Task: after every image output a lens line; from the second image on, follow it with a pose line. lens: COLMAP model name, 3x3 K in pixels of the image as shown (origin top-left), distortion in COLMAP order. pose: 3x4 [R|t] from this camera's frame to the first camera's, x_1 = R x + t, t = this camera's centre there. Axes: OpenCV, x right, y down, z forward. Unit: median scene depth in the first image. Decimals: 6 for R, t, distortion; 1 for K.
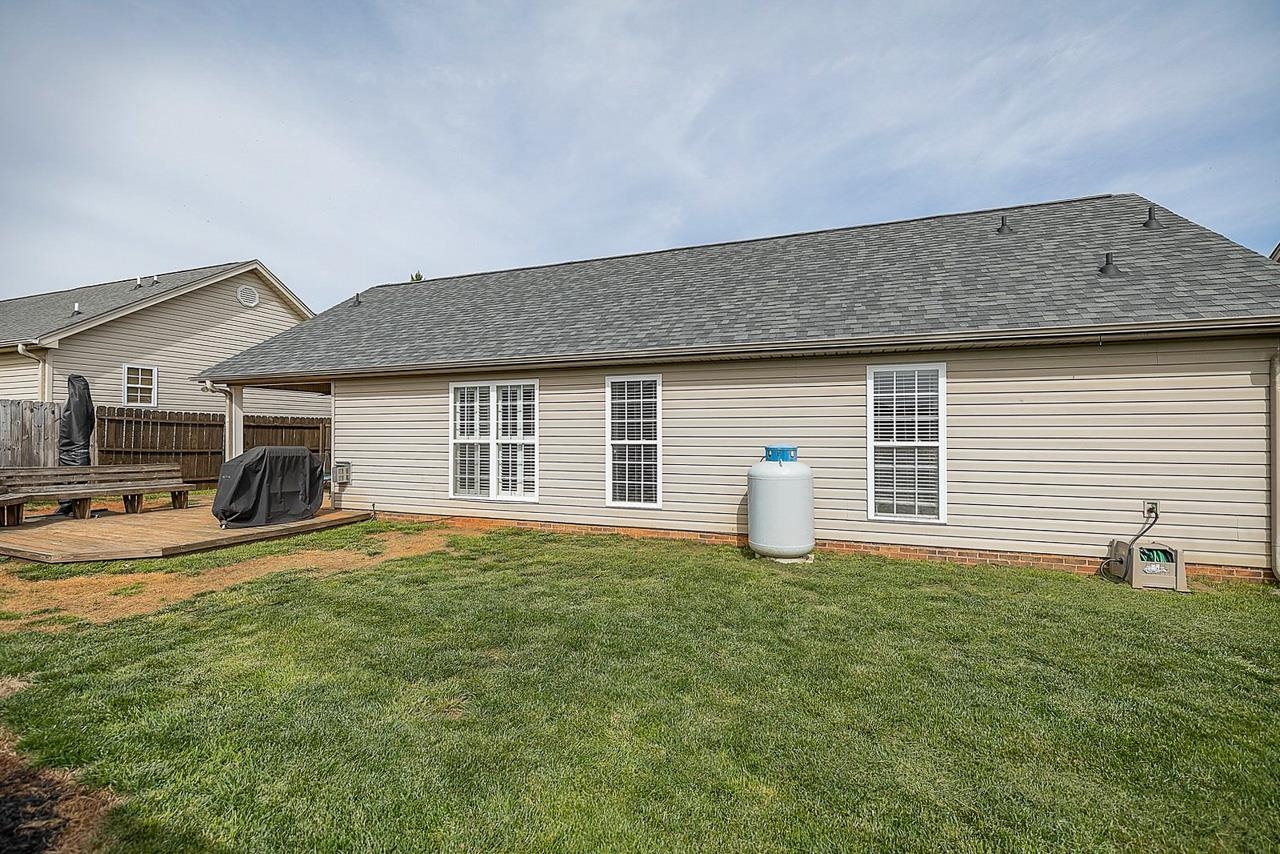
lens RADIAL K [[533.5, 0, 641.0], [0, 533.5, 414.3], [0, 0, 1]] dist [-0.000184, -0.000028]
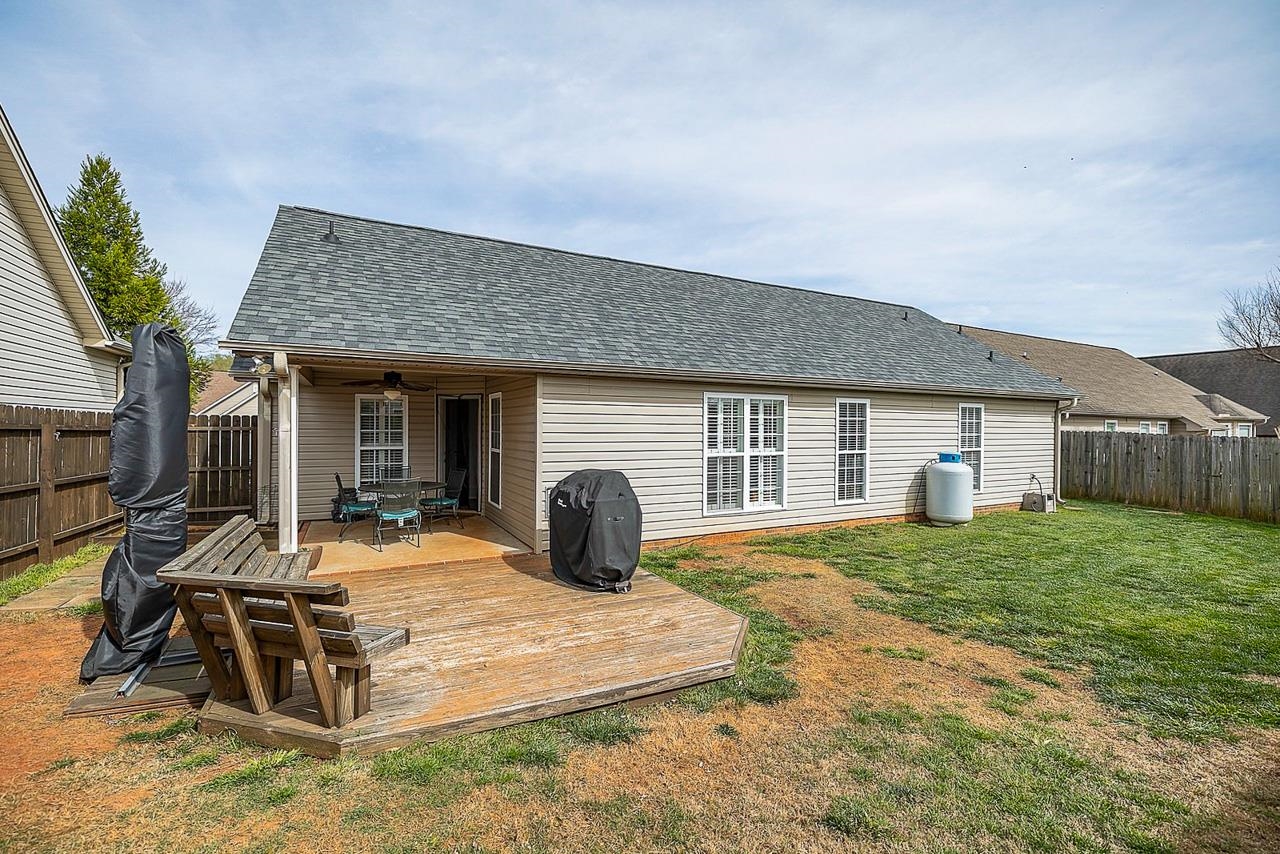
lens RADIAL K [[554.8, 0, 644.2], [0, 554.8, 428.9], [0, 0, 1]] dist [-0.000498, -0.000216]
pose [[0.675823, 0.016429, 0.736881, -1.231198], [-0.014498, 0.999854, -0.008995, 0.016131], [-0.736922, -0.004604, 0.675963, 0.450847]]
